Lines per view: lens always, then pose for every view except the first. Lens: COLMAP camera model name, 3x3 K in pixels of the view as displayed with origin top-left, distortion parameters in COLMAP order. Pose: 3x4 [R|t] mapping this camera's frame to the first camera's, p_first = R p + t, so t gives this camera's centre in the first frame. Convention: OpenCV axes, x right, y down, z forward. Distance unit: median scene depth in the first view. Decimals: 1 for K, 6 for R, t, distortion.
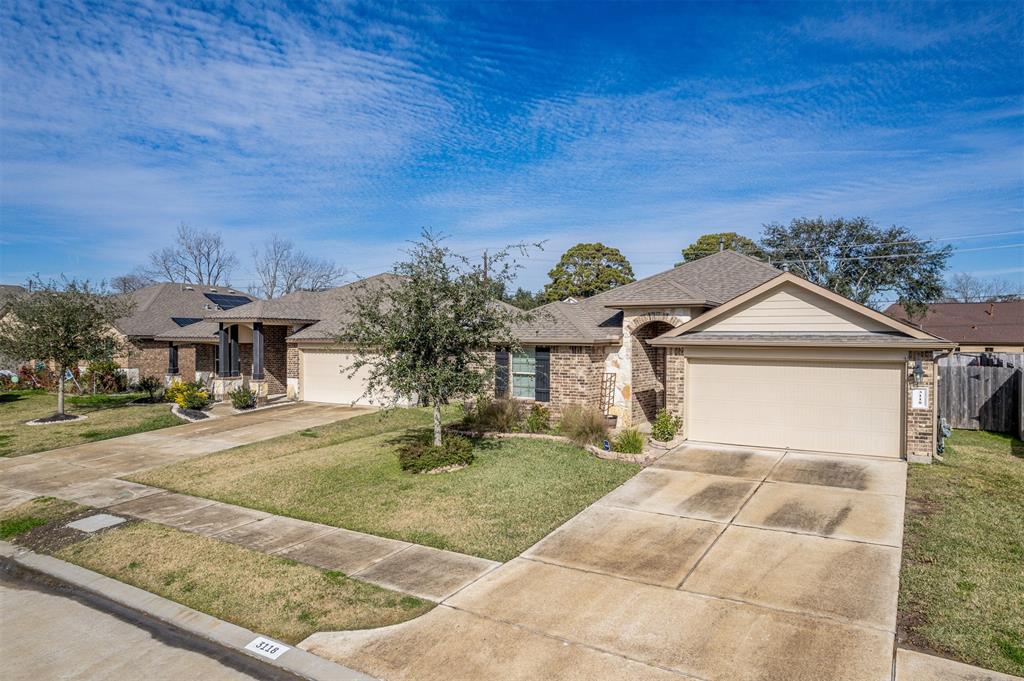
lens RADIAL K [[656.8, 0, 515.3], [0, 656.8, 344.0], [0, 0, 1]] dist [-0.078576, 0.072545]
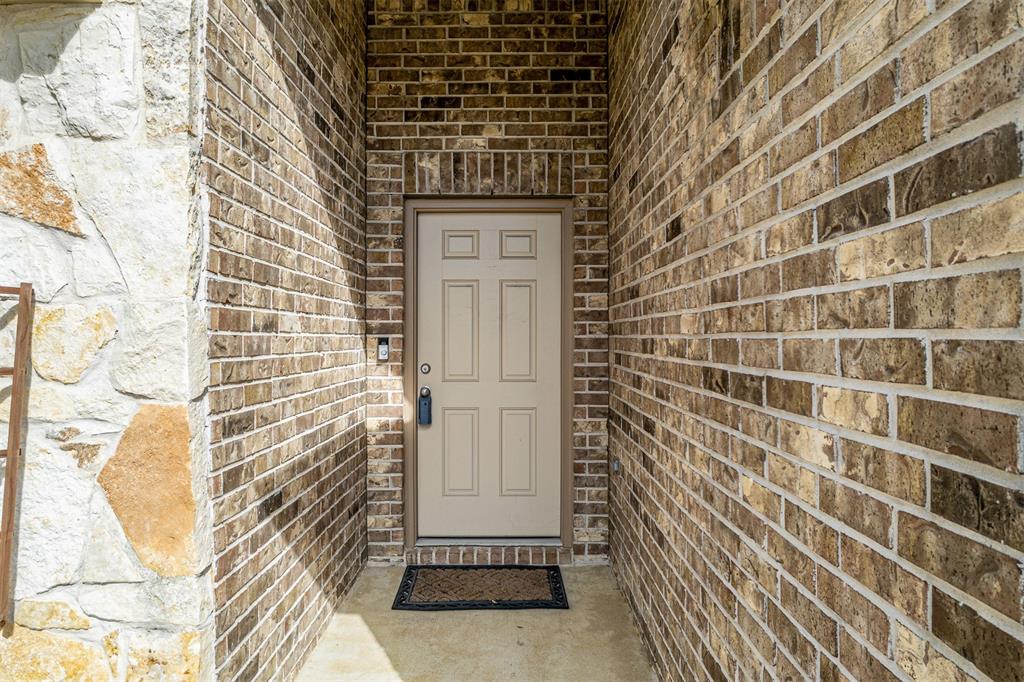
lens RADIAL K [[656.8, 0, 515.3], [0, 656.8, 344.5], [0, 0, 1]] dist [-0.078576, 0.072545]
pose [[0.846145, -0.008699, 0.532881, 0.157938], [0.004530, 0.999948, 0.009132, 0.050600], [-0.532933, -0.005313, 0.846141, 0.854021]]
